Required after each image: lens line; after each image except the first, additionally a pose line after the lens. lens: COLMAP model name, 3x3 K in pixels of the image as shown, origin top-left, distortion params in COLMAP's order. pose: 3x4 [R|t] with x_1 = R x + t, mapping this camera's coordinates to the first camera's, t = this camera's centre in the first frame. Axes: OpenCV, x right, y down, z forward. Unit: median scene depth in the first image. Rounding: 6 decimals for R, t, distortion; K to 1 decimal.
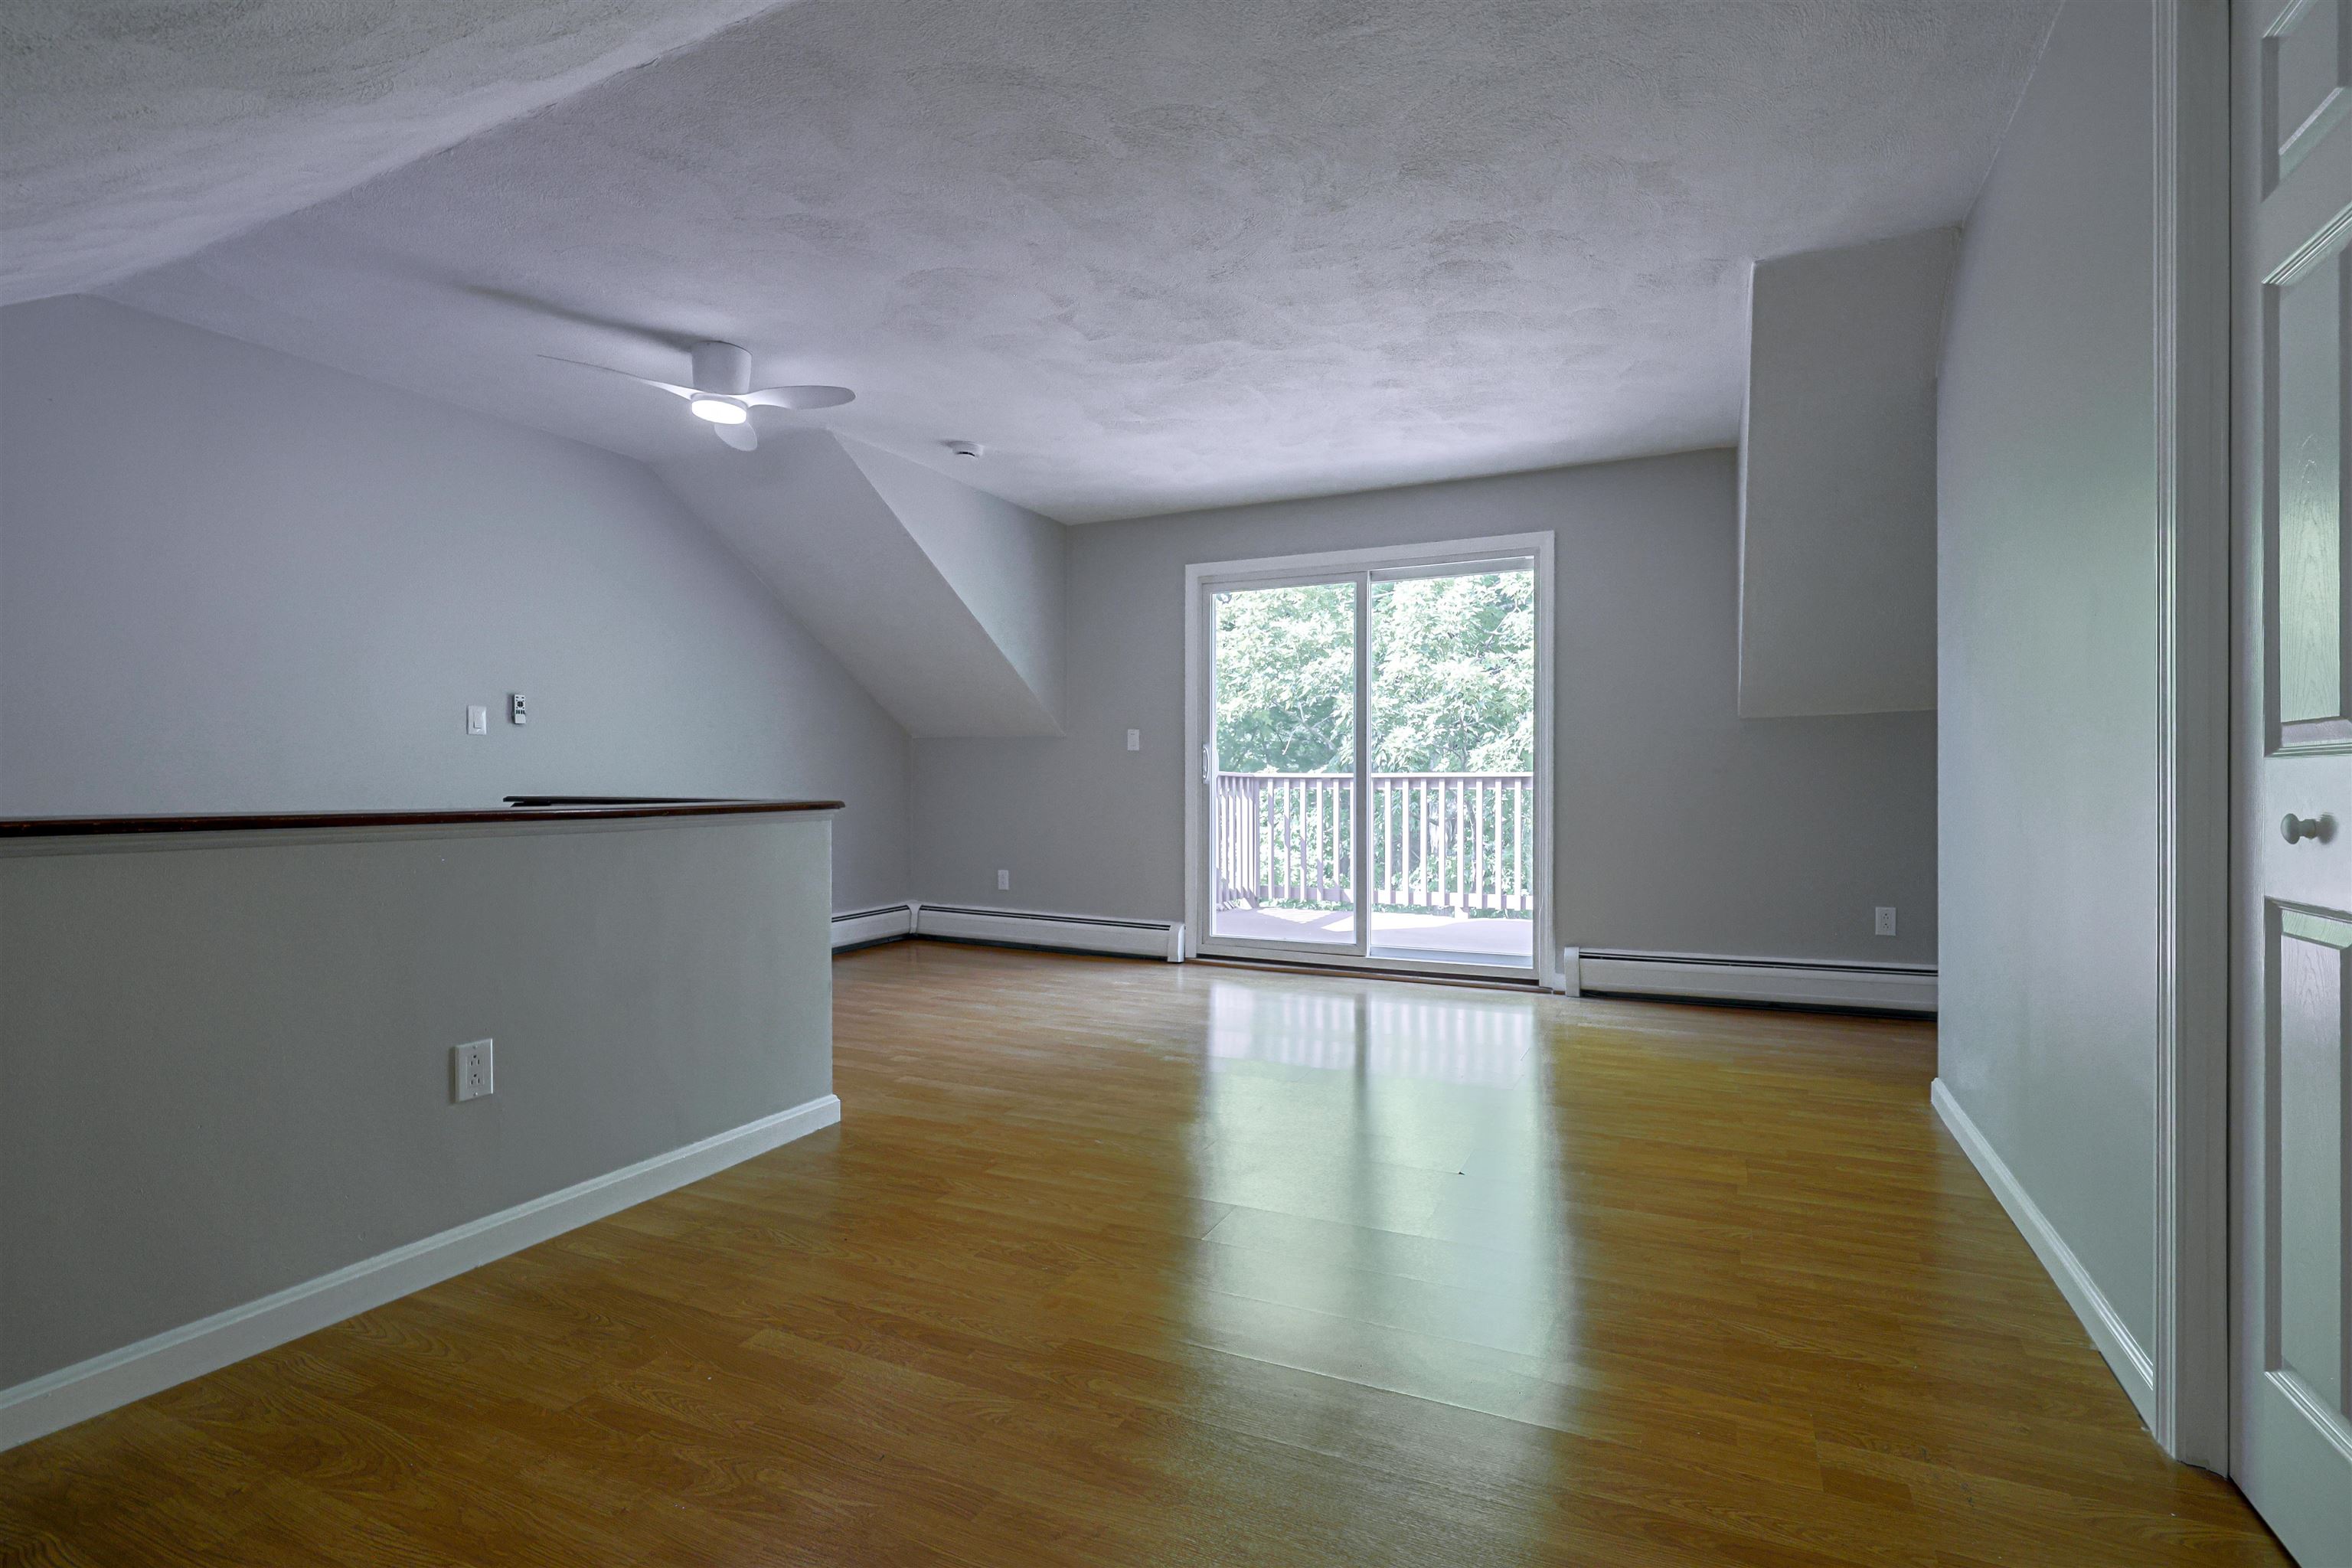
lens RADIAL K [[1041.3, 0, 1175.5], [0, 1041.3, 781.1], [0, 0, 1]] dist [-0.001537, 0.001154]
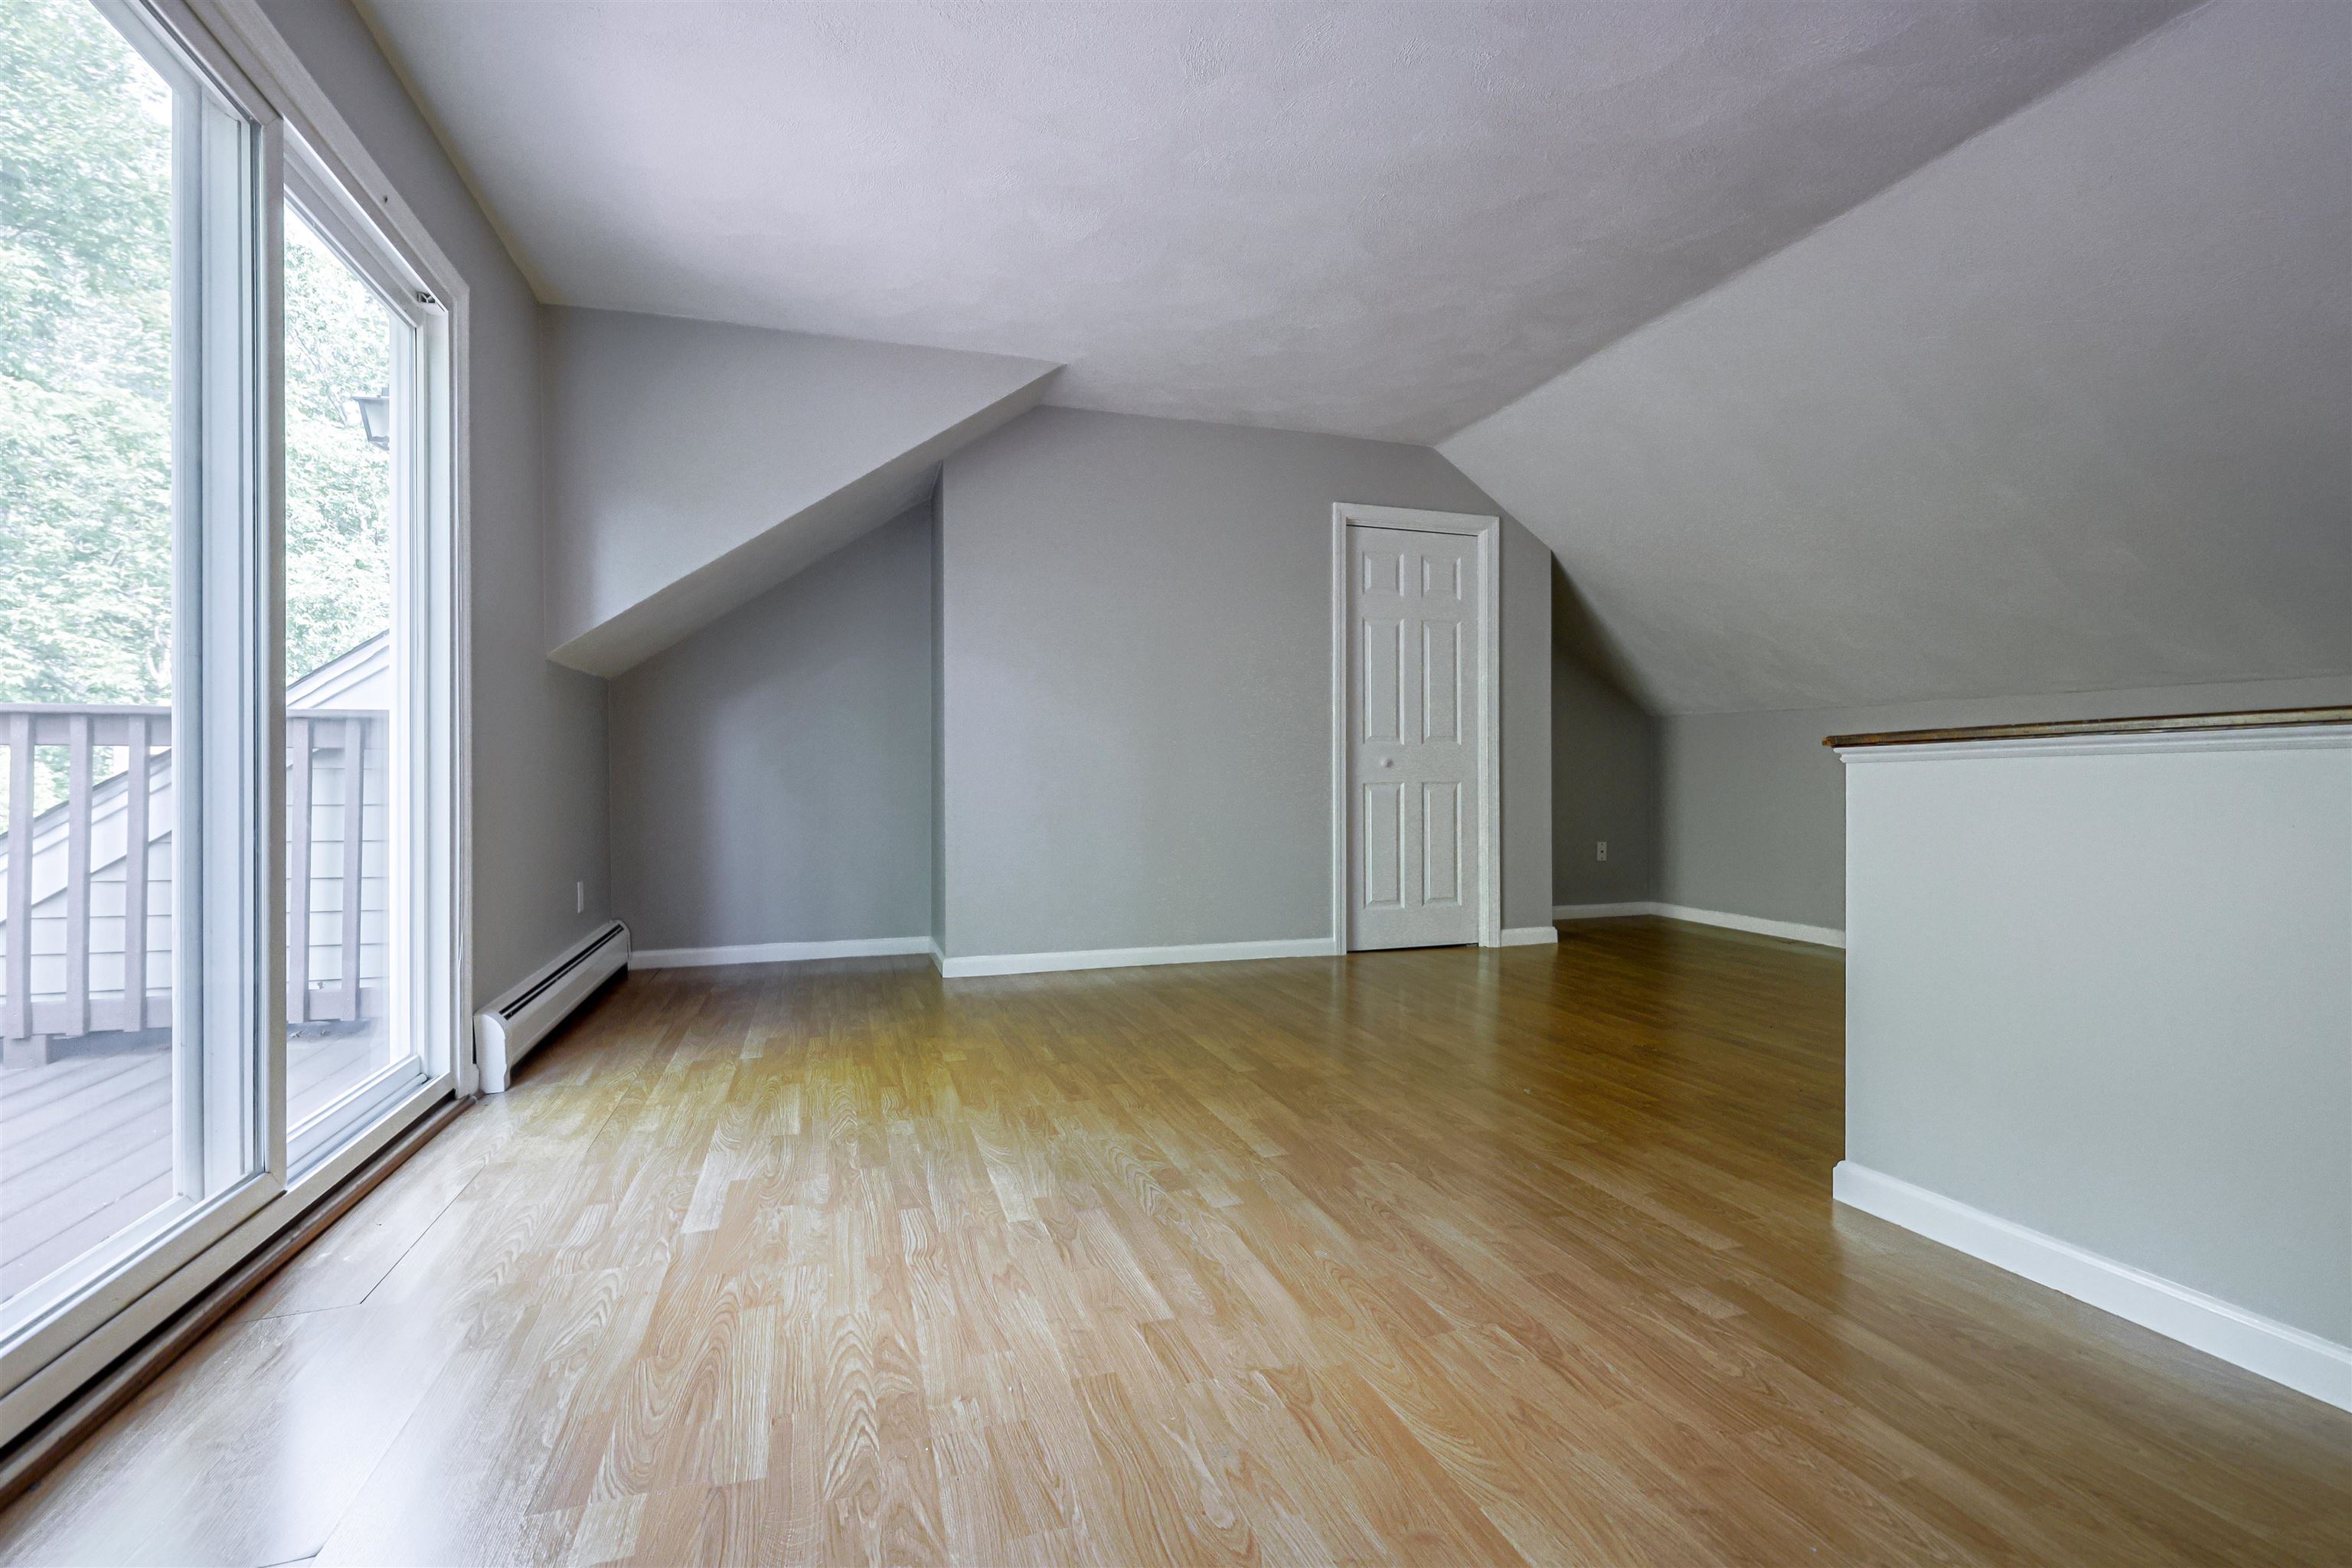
lens RADIAL K [[1041.3, 0, 1166.9], [0, 1041.3, 769.7], [0, 0, 1]] dist [-0.001537, 0.001154]
pose [[-0.688546, 0.004317, 0.725180, -0.420541], [0.008579, 0.999961, 0.002193, 0.026093], [-0.725142, 0.007731, -0.688556, 1.452850]]
